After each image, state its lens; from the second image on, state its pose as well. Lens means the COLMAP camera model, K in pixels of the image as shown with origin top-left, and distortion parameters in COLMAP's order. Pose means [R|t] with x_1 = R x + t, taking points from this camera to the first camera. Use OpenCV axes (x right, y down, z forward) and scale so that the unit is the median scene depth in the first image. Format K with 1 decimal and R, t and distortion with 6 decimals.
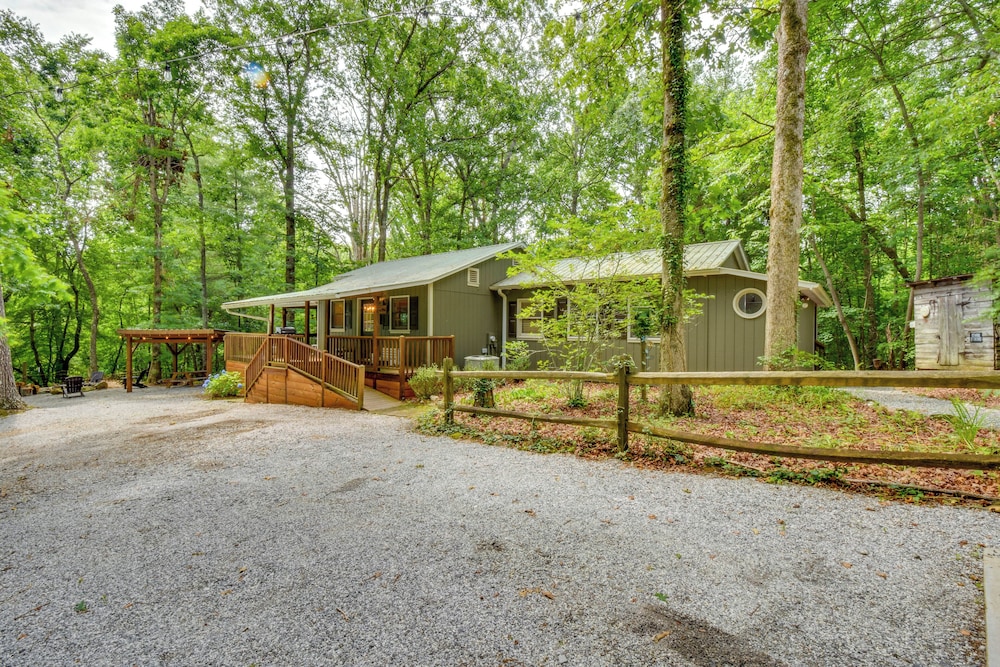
lens RADIAL K [[440.1, 0, 500.0], [0, 440.1, 333.5], [0, 0, 1]] dist [-0.012535, -0.000049]
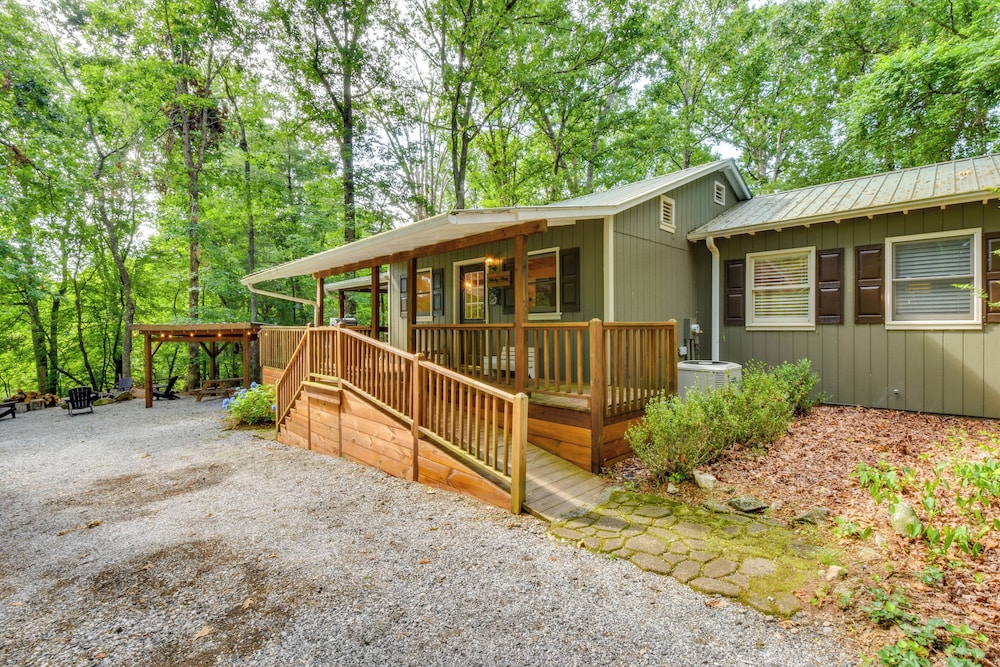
lens RADIAL K [[465.2, 0, 500.0], [0, 465.2, 333.5], [0, 0, 1]] dist [-0.014280, -0.000002]
pose [[0.990367, -0.011429, -0.137993, -0.179835], [0.012593, 0.999892, 0.007560, 0.010921], [0.137892, -0.009225, 0.990404, 0.388868]]
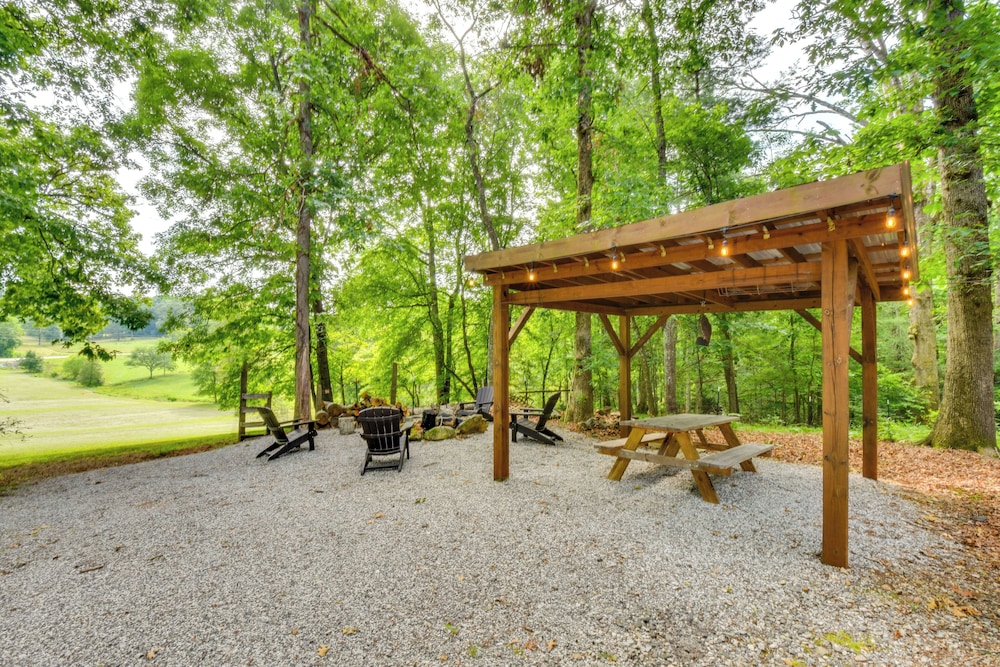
lens RADIAL K [[465.2, 0, 500.0], [0, 465.2, 333.5], [0, 0, 1]] dist [-0.014280, -0.000002]
pose [[0.660826, -0.022800, -0.750193, -0.832296], [-0.002961, 0.999451, -0.032984, 0.069958], [0.750533, 0.024018, 0.660396, 1.066395]]
